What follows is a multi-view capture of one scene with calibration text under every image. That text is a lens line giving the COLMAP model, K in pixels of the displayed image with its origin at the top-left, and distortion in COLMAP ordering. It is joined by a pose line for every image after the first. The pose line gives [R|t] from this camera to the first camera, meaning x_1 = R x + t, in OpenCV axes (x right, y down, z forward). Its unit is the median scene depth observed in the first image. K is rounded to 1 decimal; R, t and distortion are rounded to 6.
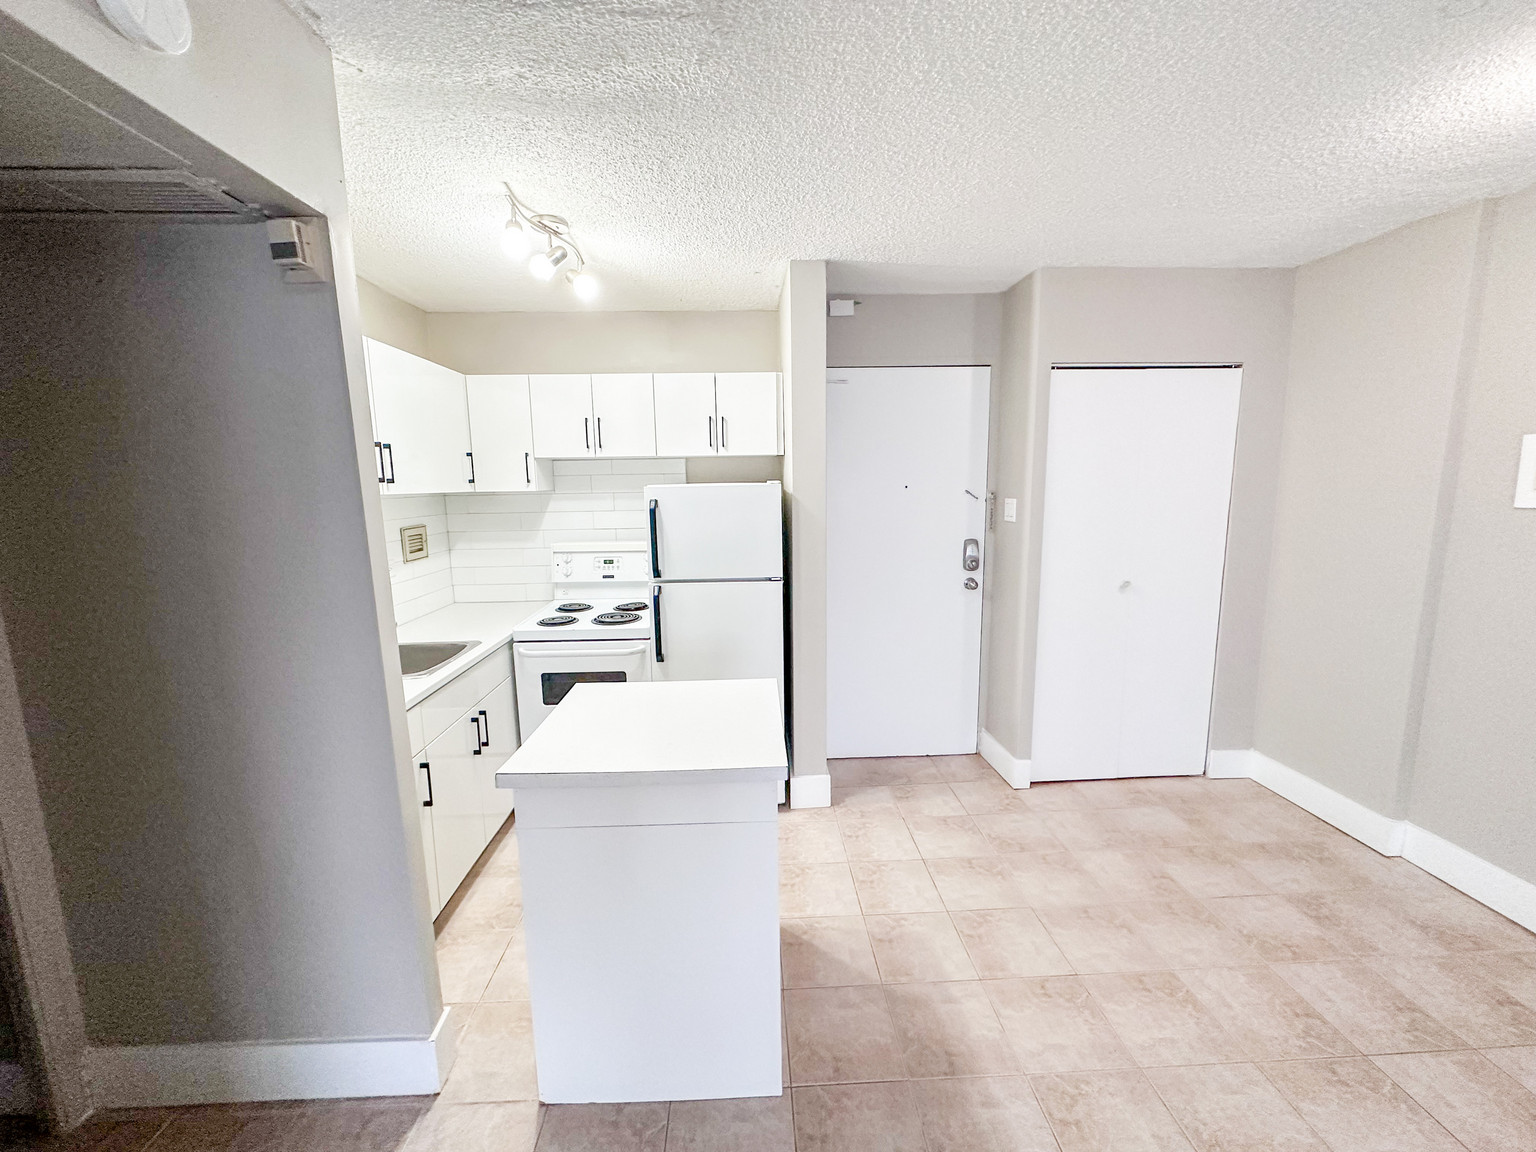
lens RADIAL K [[601.2, 0, 767.0], [0, 601.2, 573.2], [0, 0, 1]] dist [-0.000358, -0.000118]
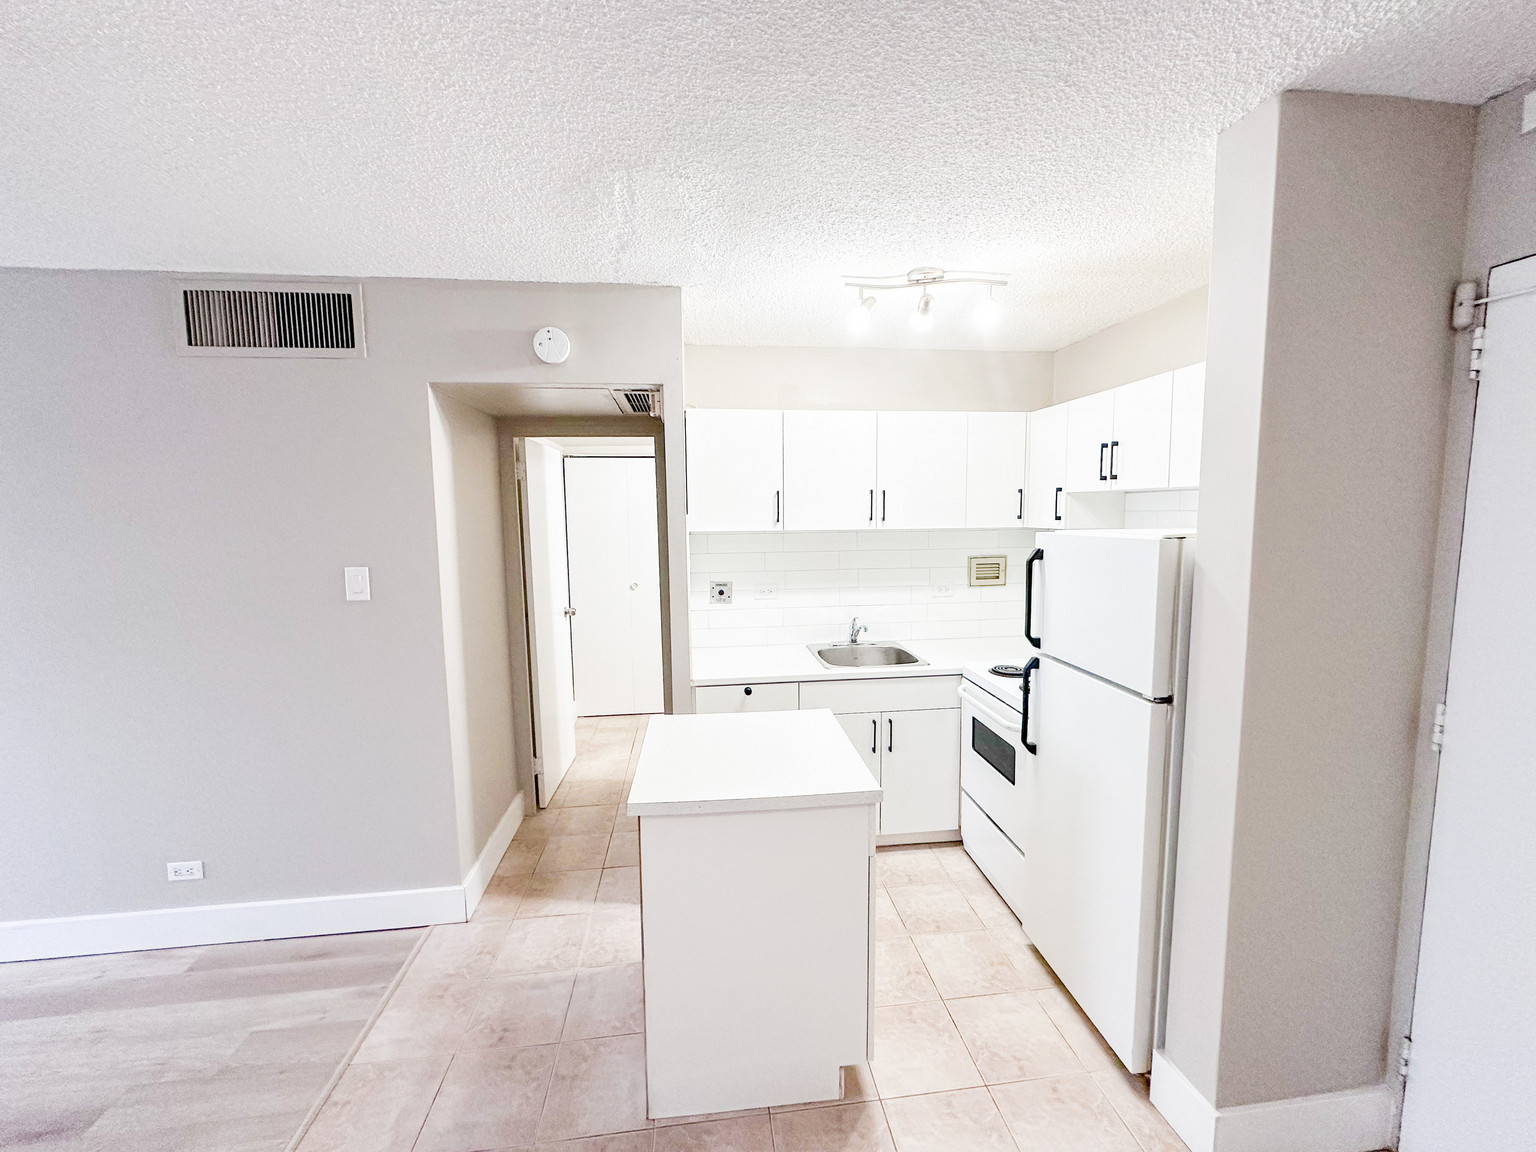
lens RADIAL K [[601.2, 0, 771.2], [0, 601.2, 574.9], [0, 0, 1]] dist [-0.000358, -0.000118]
pose [[0.077889, 0.118328, -0.989915, 0.500314], [-0.144214, 0.983825, 0.106253, -0.105968], [0.986476, 0.134484, 0.093693, 0.512032]]
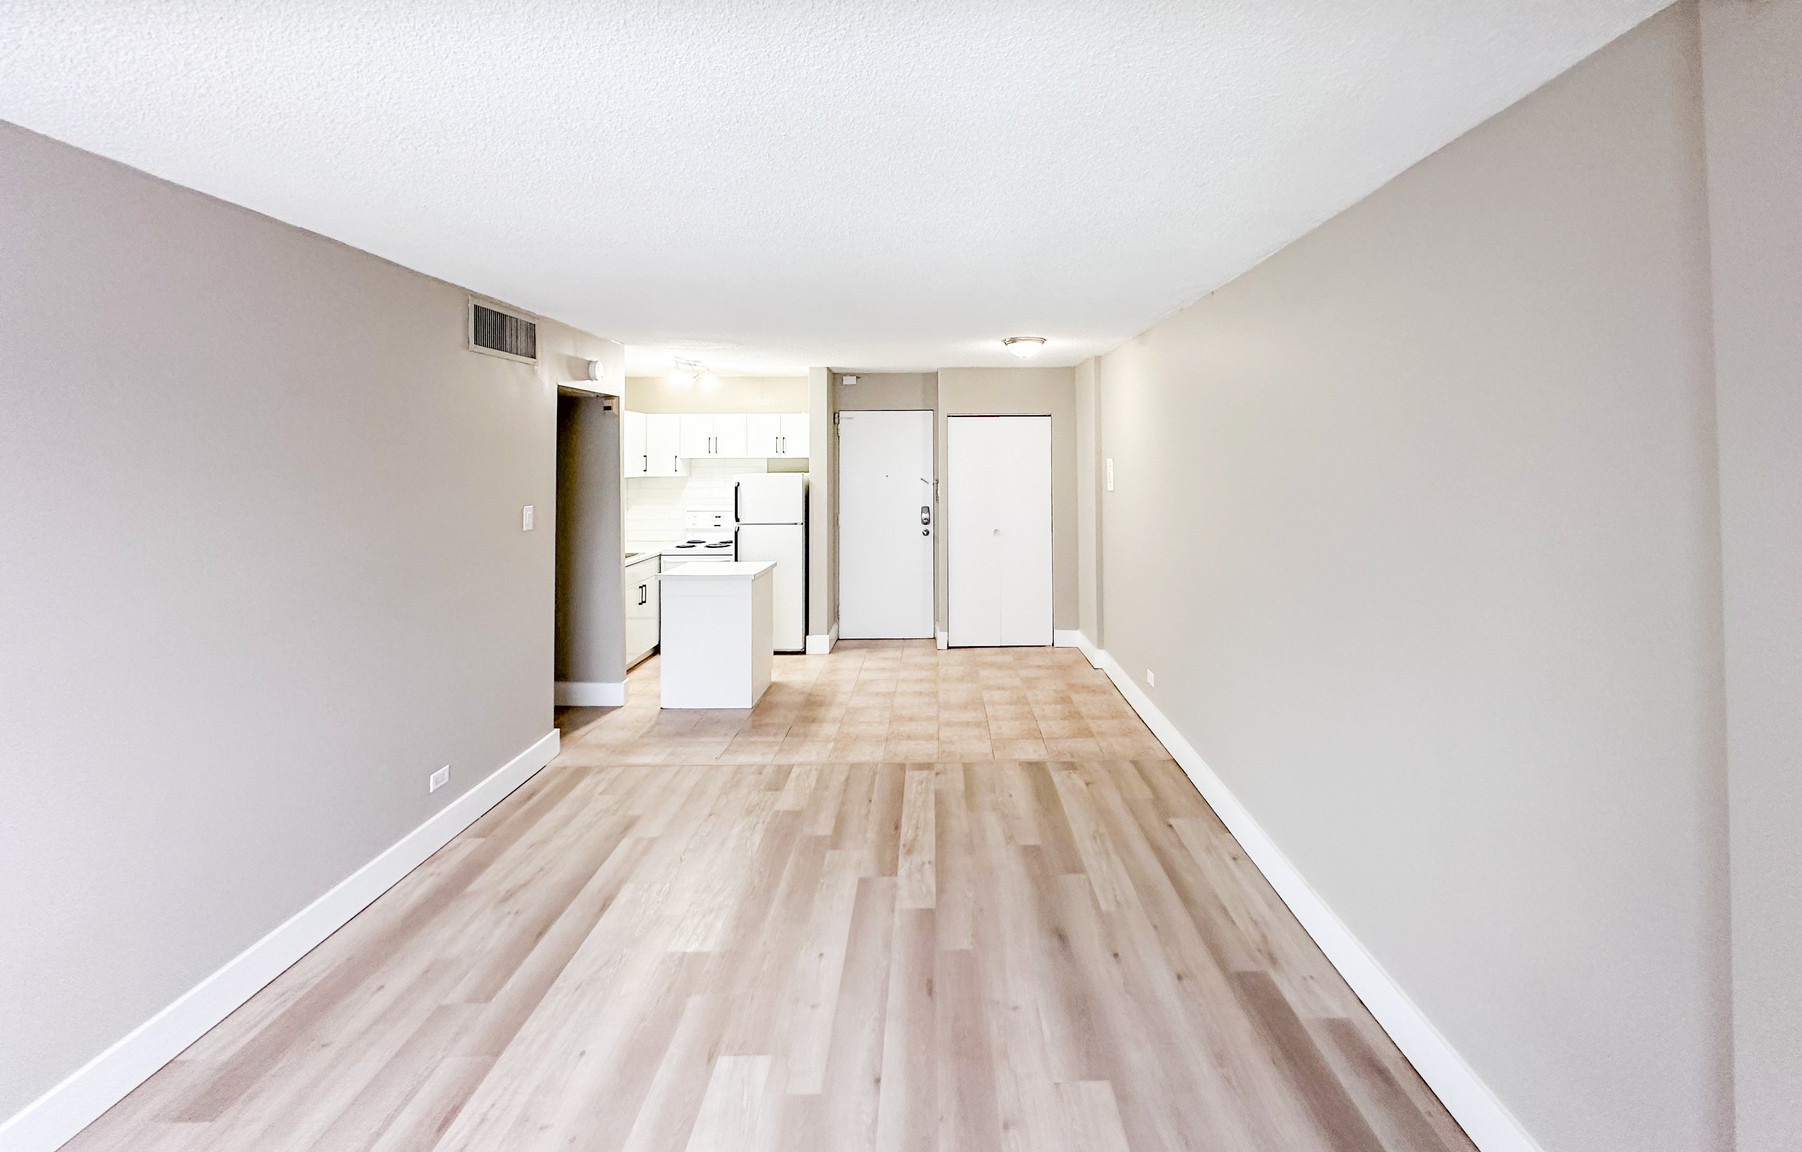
lens RADIAL K [[737.9, 0, 942.6], [0, 737.9, 459.9], [0, 0, 1]] dist [0.000715, 0.000008]
pose [[0.999300, 0.011888, -0.035484, 0.496577], [-0.017173, 0.988143, -0.152572, 0.143702], [0.033249, 0.153075, 0.987655, -1.202302]]
